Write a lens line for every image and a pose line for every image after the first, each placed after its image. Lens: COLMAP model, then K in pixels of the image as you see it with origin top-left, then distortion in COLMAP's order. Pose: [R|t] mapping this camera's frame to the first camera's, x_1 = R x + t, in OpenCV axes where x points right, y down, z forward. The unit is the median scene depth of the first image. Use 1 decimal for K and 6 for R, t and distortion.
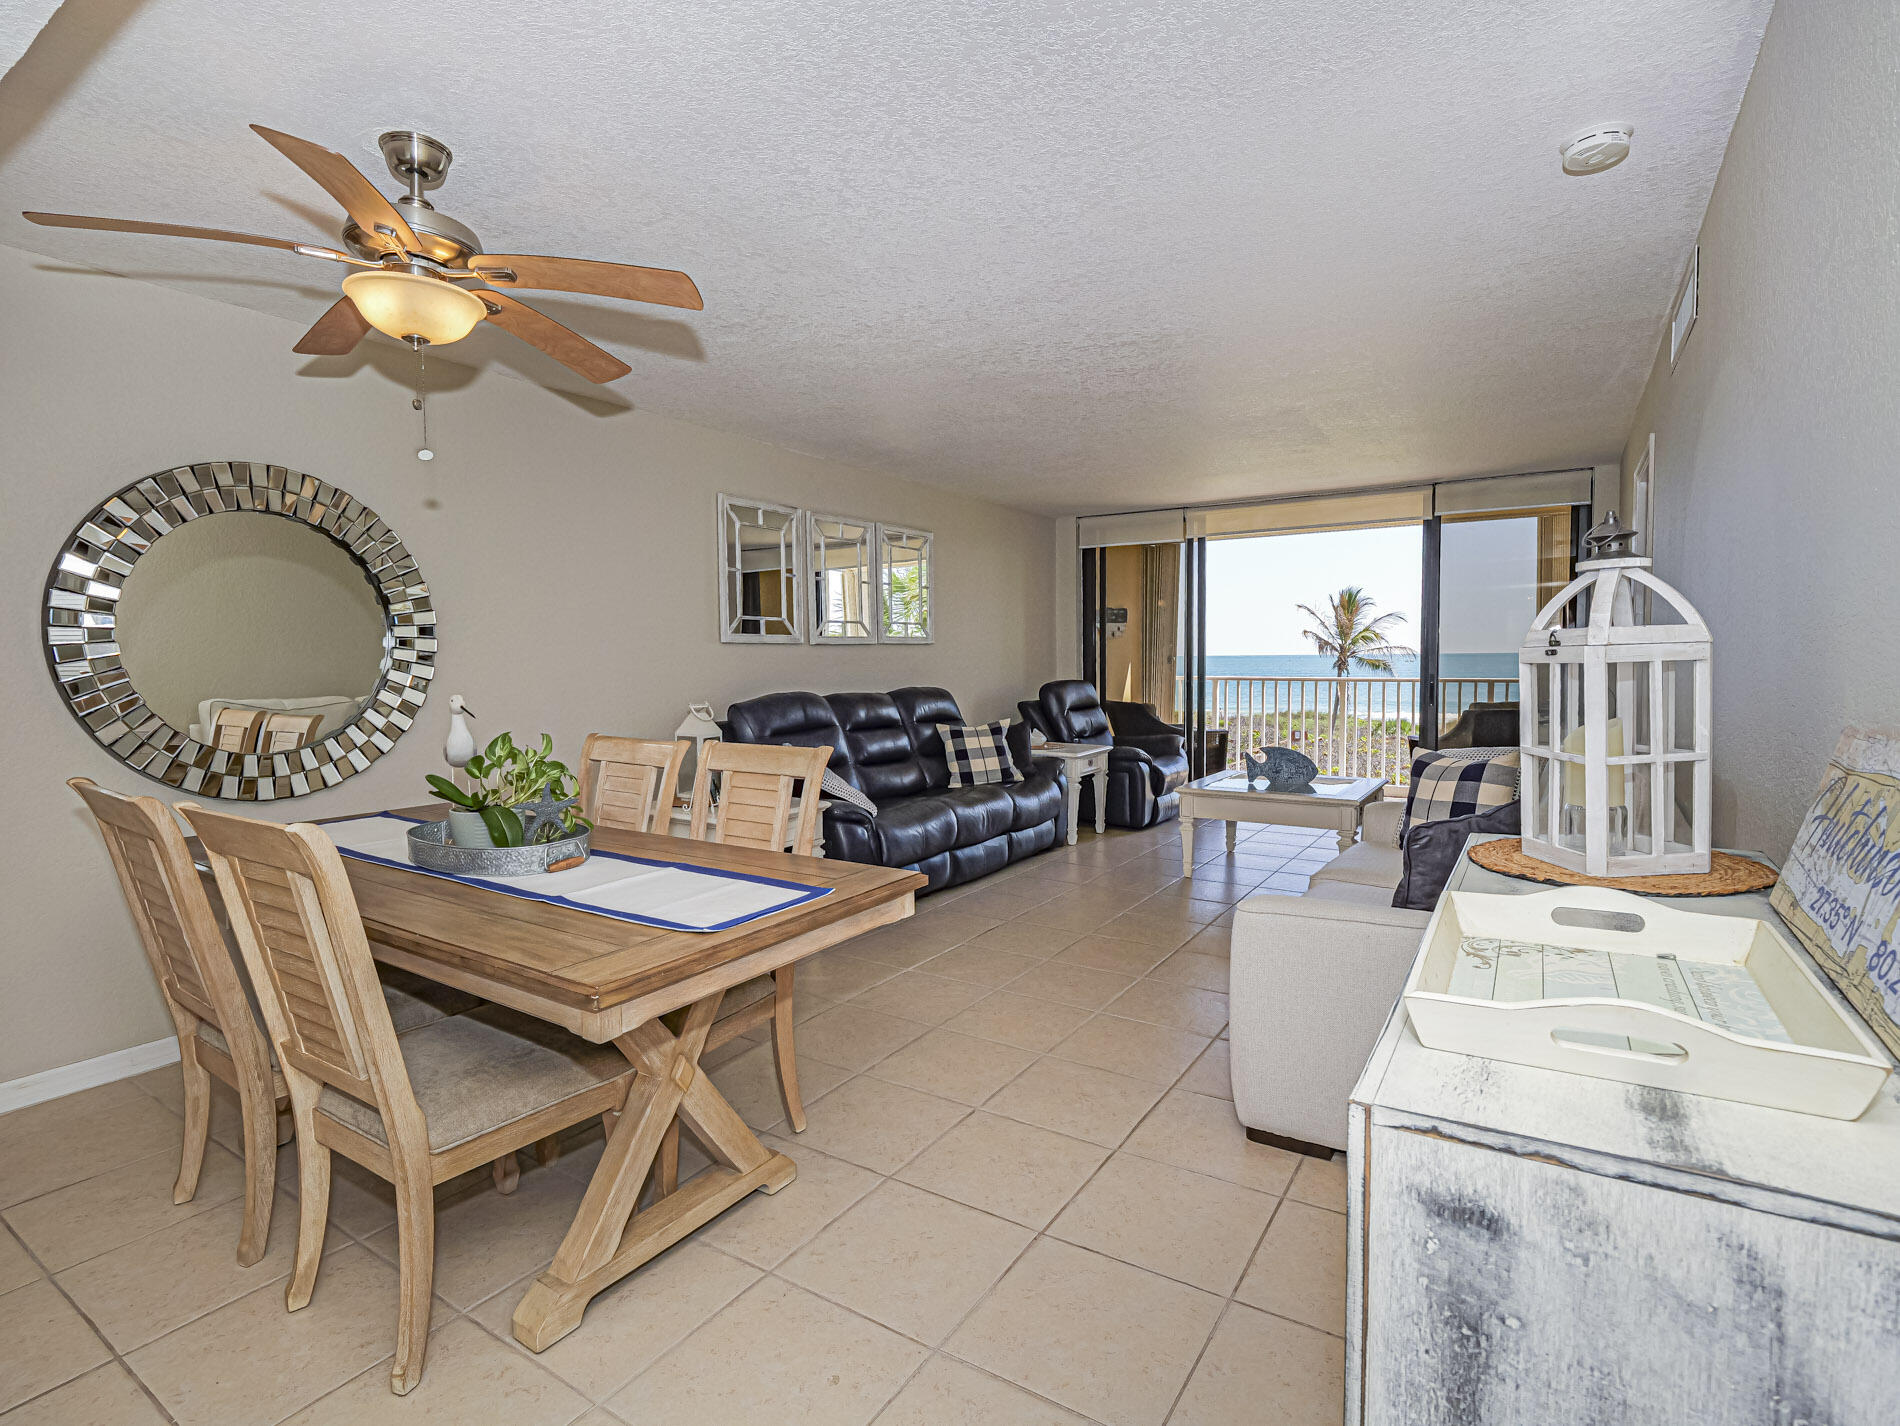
lens RADIAL K [[922.2, 0, 966.1], [0, 922.2, 693.8], [0, 0, 1]] dist [-0.025039, -0.001535]
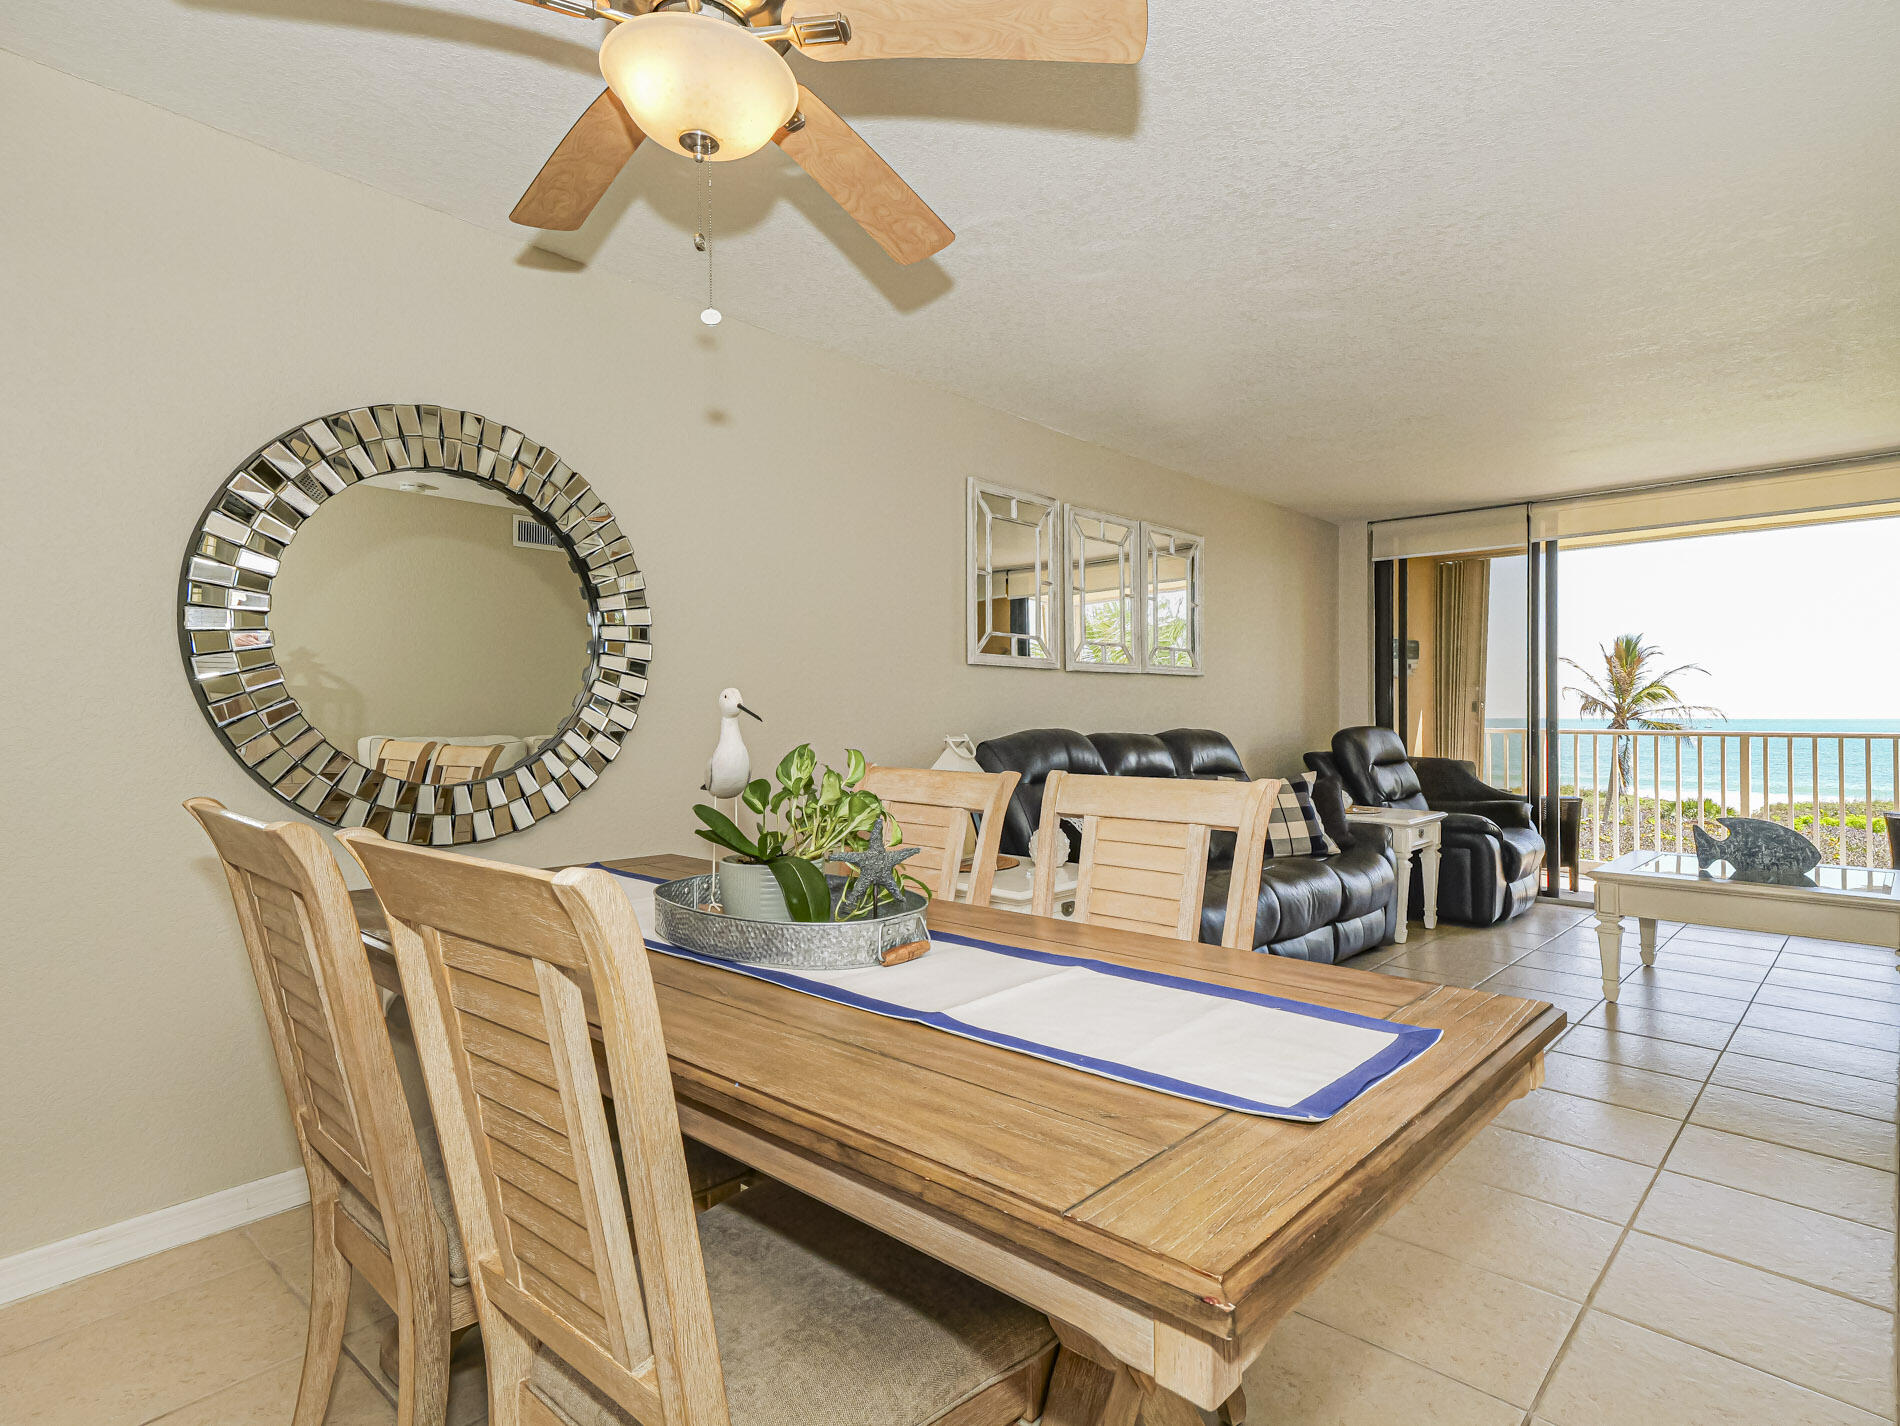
lens RADIAL K [[1010.7, 0, 950.1], [0, 1010.7, 696.0], [0, 0, 1]] dist [0.027684, 0.004798]
pose [[0.984750, 0.004126, -0.173925, -0.222189], [-0.014739, 0.998103, -0.059768, 0.040517], [0.173348, 0.061420, 0.982944, 0.246534]]
